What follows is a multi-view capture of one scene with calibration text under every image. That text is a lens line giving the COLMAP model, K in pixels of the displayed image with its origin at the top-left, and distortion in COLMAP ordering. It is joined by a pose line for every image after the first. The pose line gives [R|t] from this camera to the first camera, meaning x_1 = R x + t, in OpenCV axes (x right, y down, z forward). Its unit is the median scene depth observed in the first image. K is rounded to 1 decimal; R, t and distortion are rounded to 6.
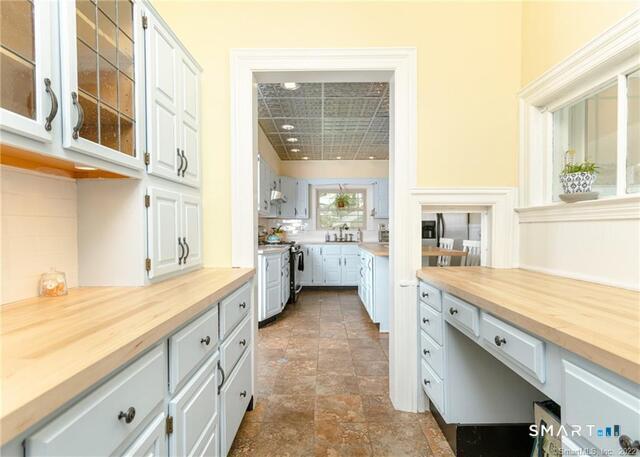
lens RADIAL K [[327.9, 0, 322.1], [0, 327.9, 230.8], [0, 0, 1]] dist [0.003329, 0.002748]
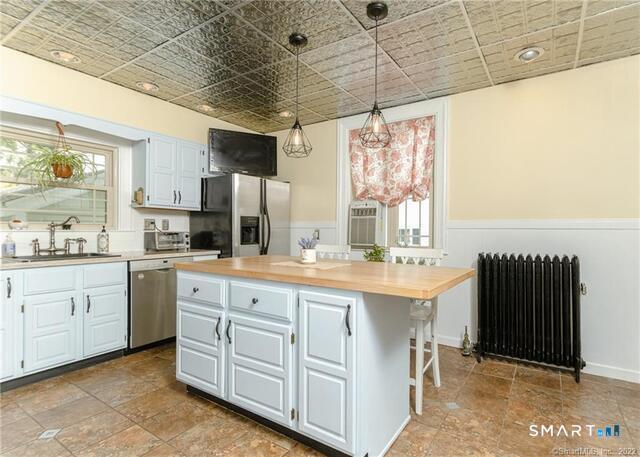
lens RADIAL K [[327.9, 0, 339.0], [0, 327.9, 228.9], [0, 0, 1]] dist [0.003329, 0.002748]
pose [[0.534642, 0.005941, 0.845058, -0.122176], [-0.005228, 0.999979, -0.003723, -0.005194], [-0.845063, -0.002427, 0.534662, 0.489386]]
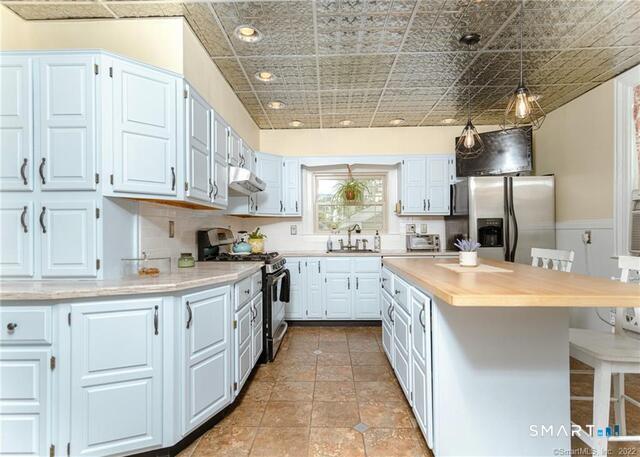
lens RADIAL K [[327.9, 0, 319.6], [0, 327.9, 229.5], [0, 0, 1]] dist [0.003329, 0.002748]
pose [[0.999652, -0.005905, -0.025709, 0.014205], [0.005607, 0.999916, -0.011651, -0.004311], [0.025775, 0.011503, 0.999602, 0.353135]]
